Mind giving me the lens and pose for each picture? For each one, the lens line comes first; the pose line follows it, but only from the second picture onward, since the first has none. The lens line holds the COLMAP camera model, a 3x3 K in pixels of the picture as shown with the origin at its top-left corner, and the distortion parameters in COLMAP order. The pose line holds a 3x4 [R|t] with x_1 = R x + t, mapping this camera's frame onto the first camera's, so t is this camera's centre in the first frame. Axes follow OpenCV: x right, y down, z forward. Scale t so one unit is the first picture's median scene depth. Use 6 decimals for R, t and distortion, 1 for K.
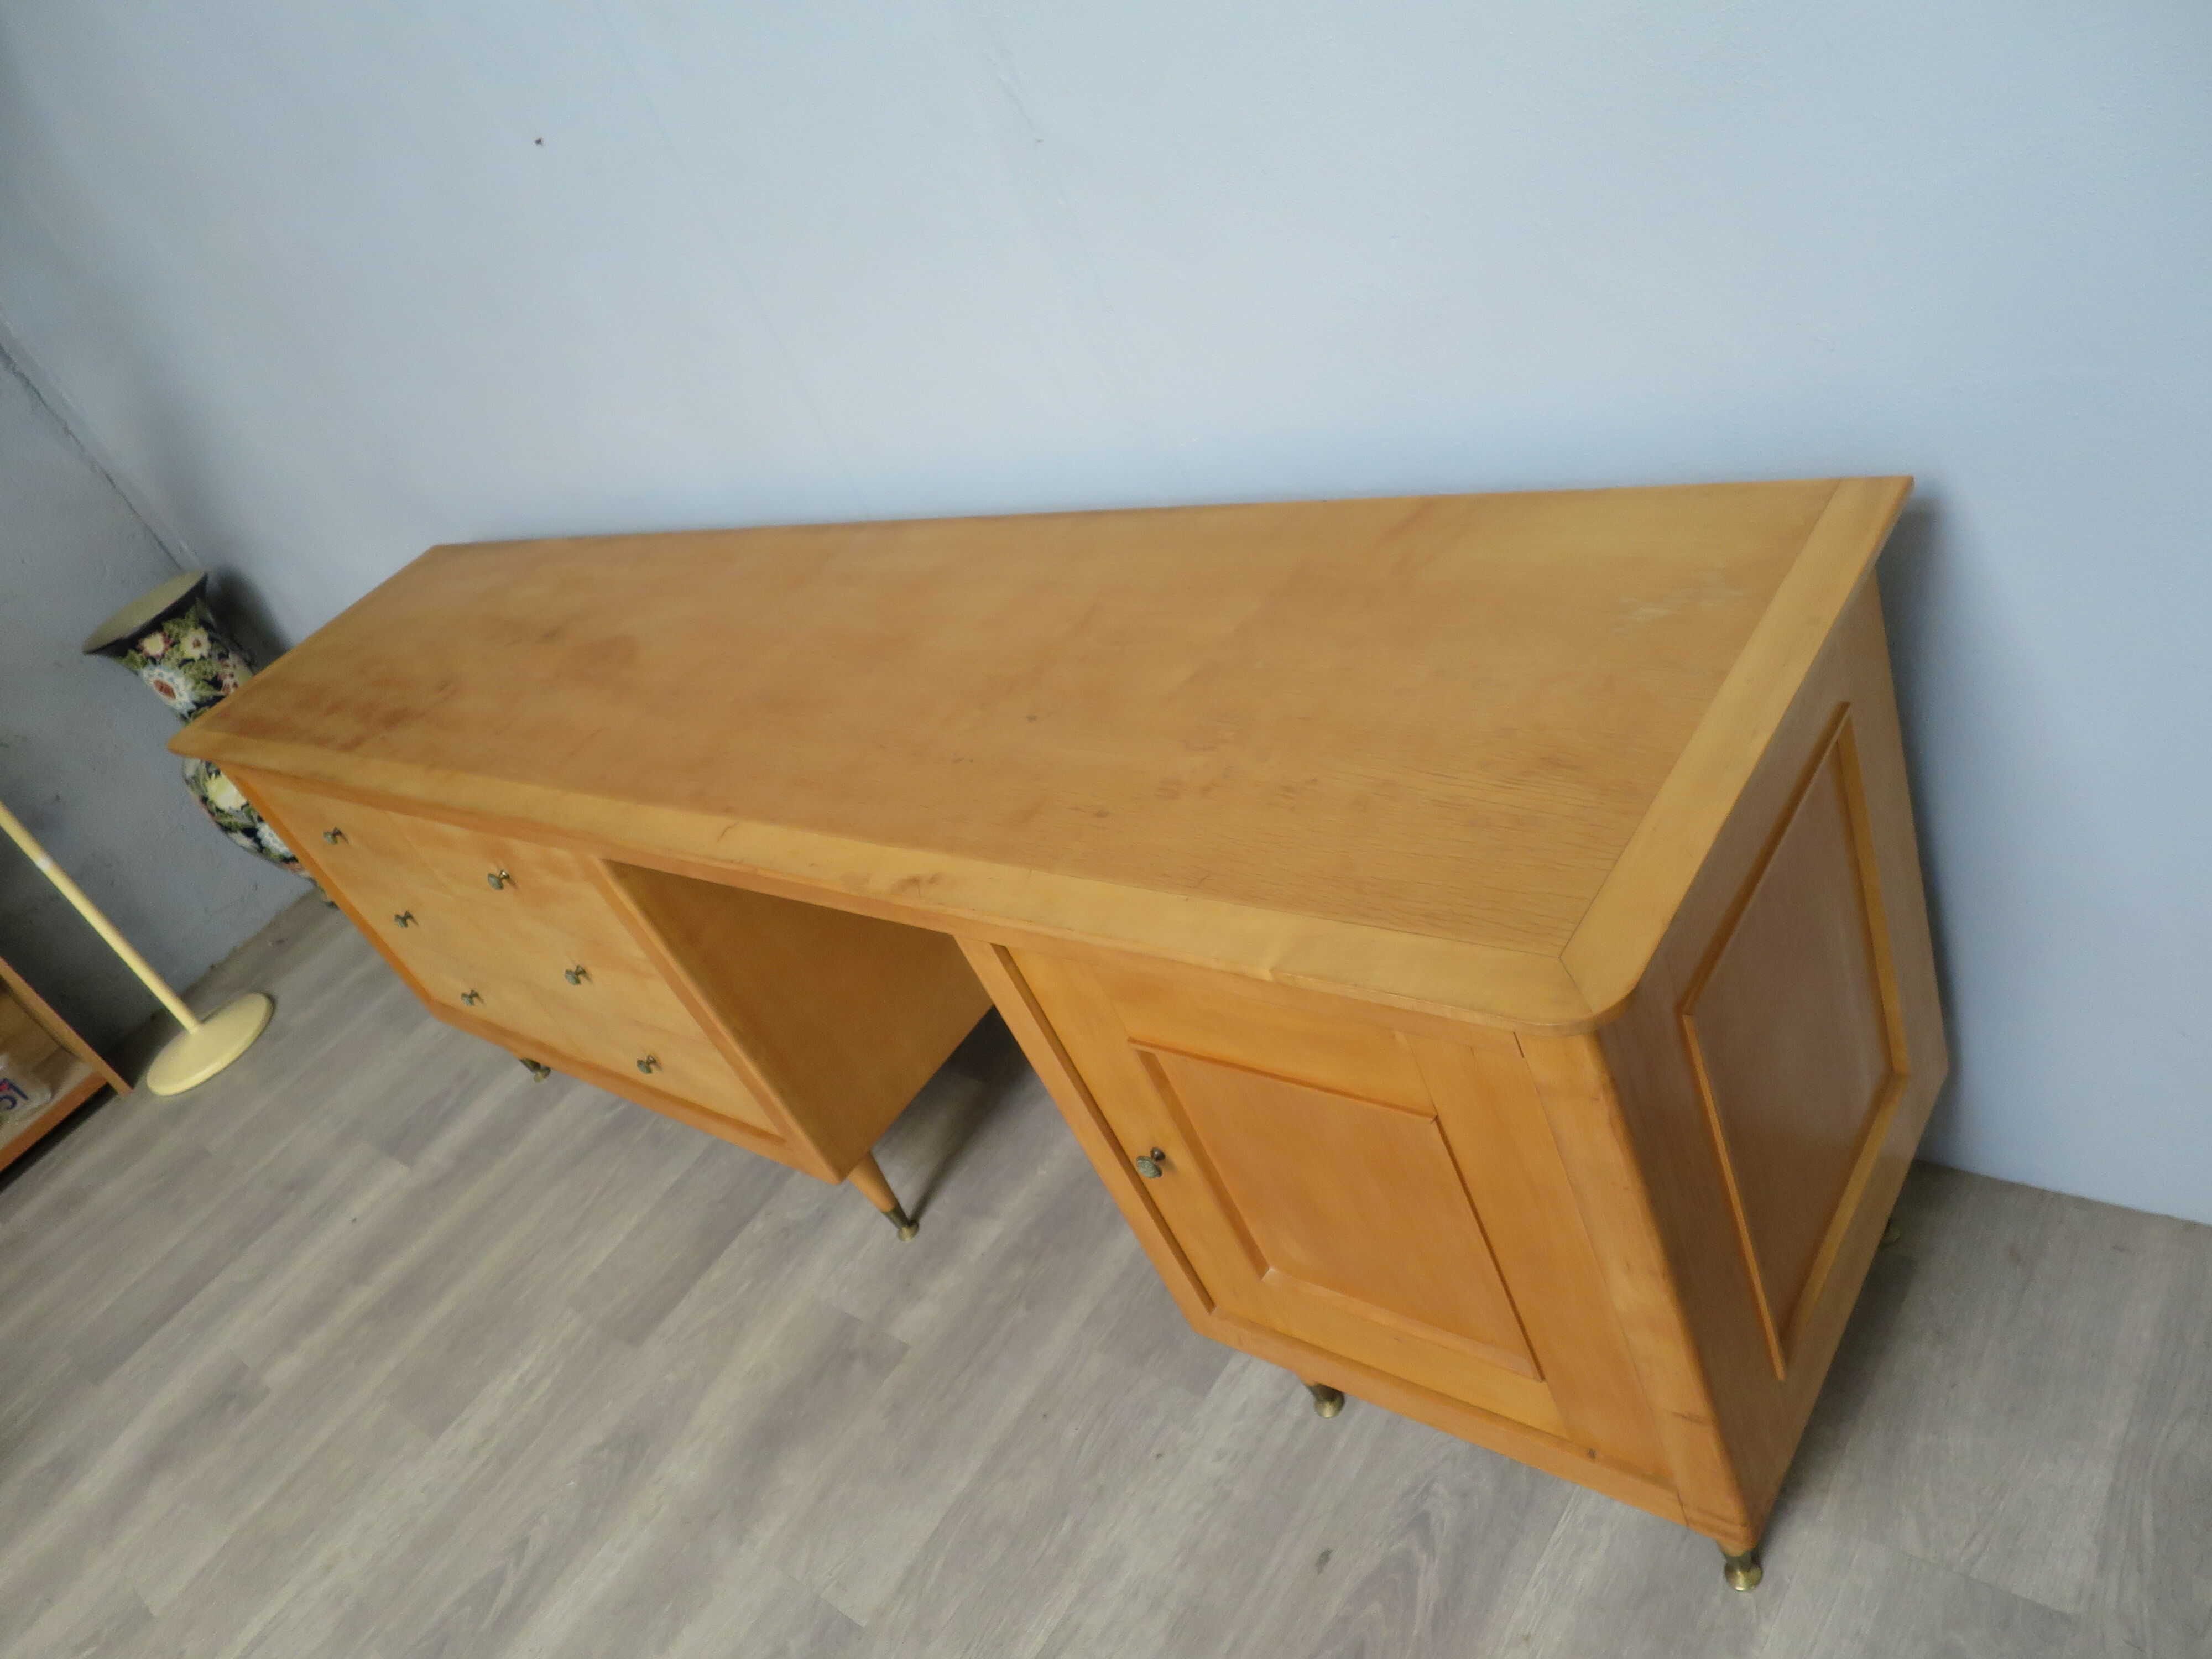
lens RADIAL K [[1590.9, 0, 1110.6], [0, 1590.9, 830.3], [0, 0, 1]] dist [-0.045514, 0.008237]
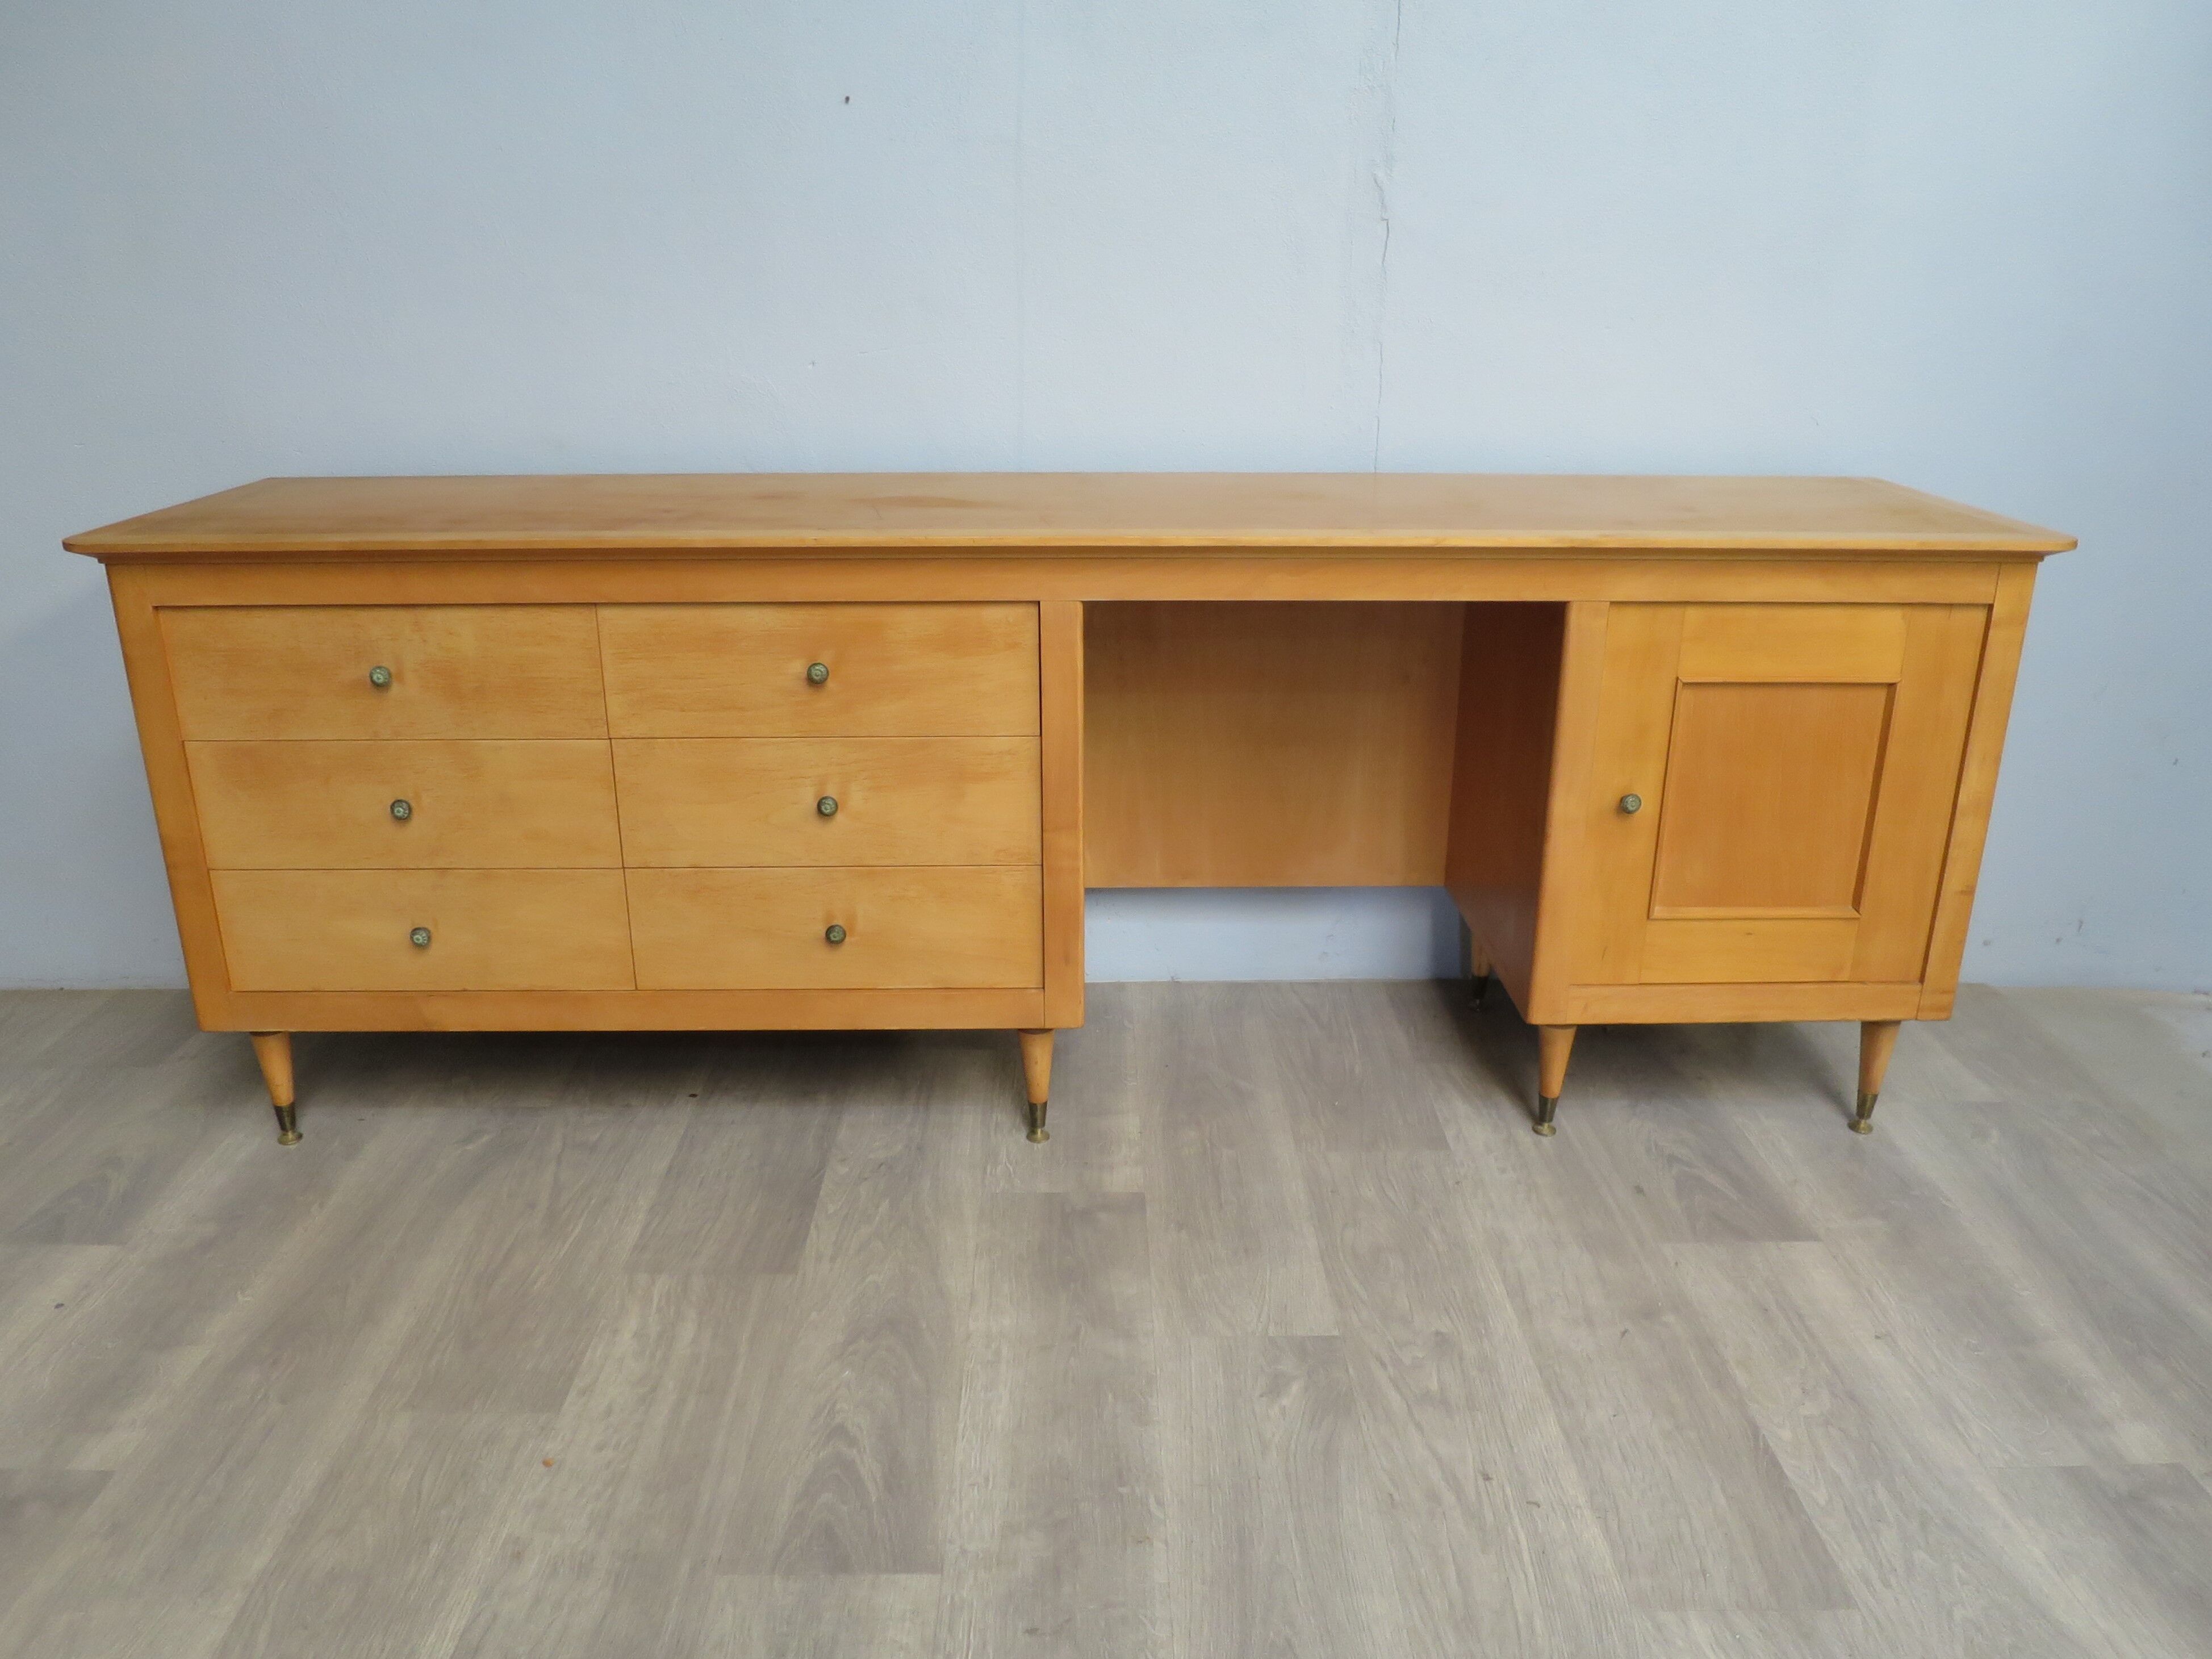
lens RADIAL K [[1632.3, 0, 1108.1], [0, 1632.3, 833.5], [0, 0, 1]] dist [-0.045083, 0.005545]
pose [[0.718852, 0.167451, 0.674694, -0.953989], [0.113477, 0.929271, -0.351538, 0.512900], [-0.685839, 0.329266, 0.649006, 0.279722]]
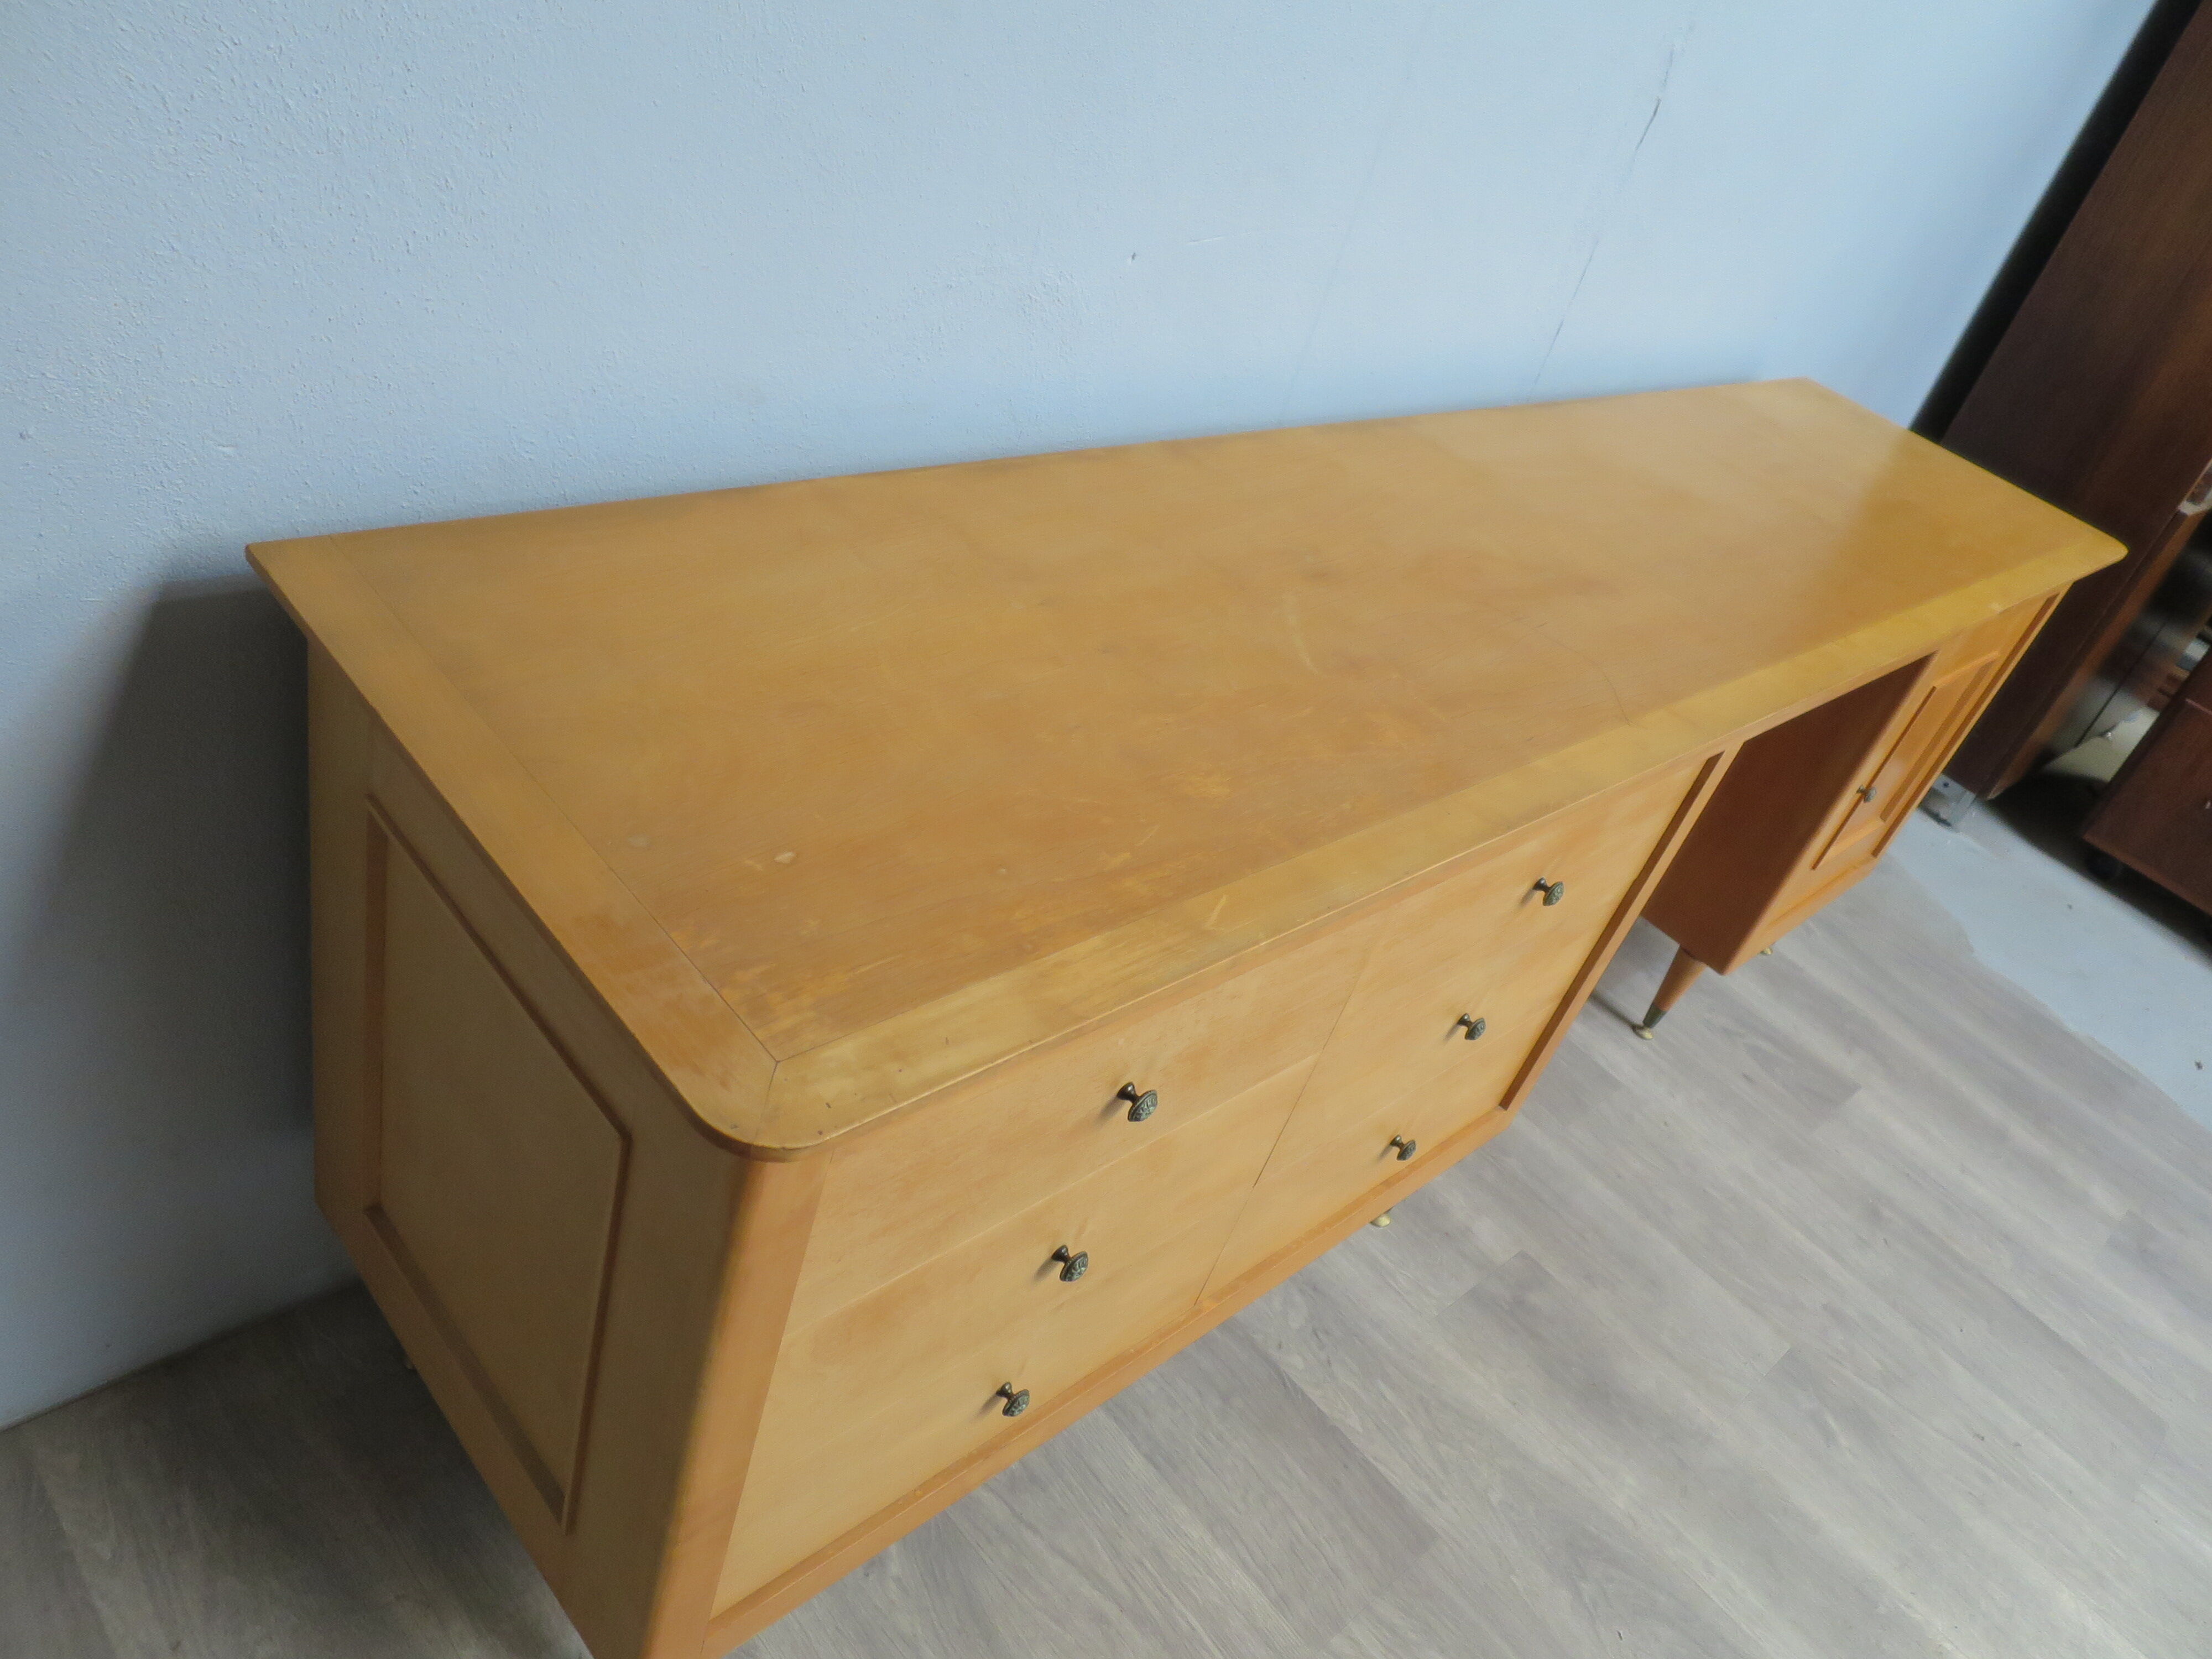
lens RADIAL K [[1590.9, 0, 1110.6], [0, 1590.9, 830.3], [0, 0, 1]] dist [-0.045514, 0.008237]
pose [[0.037016, -0.201230, 0.978844, -1.130658], [0.288026, 0.940097, 0.182372, -0.188870], [-0.956907, 0.275182, 0.092758, 1.163569]]
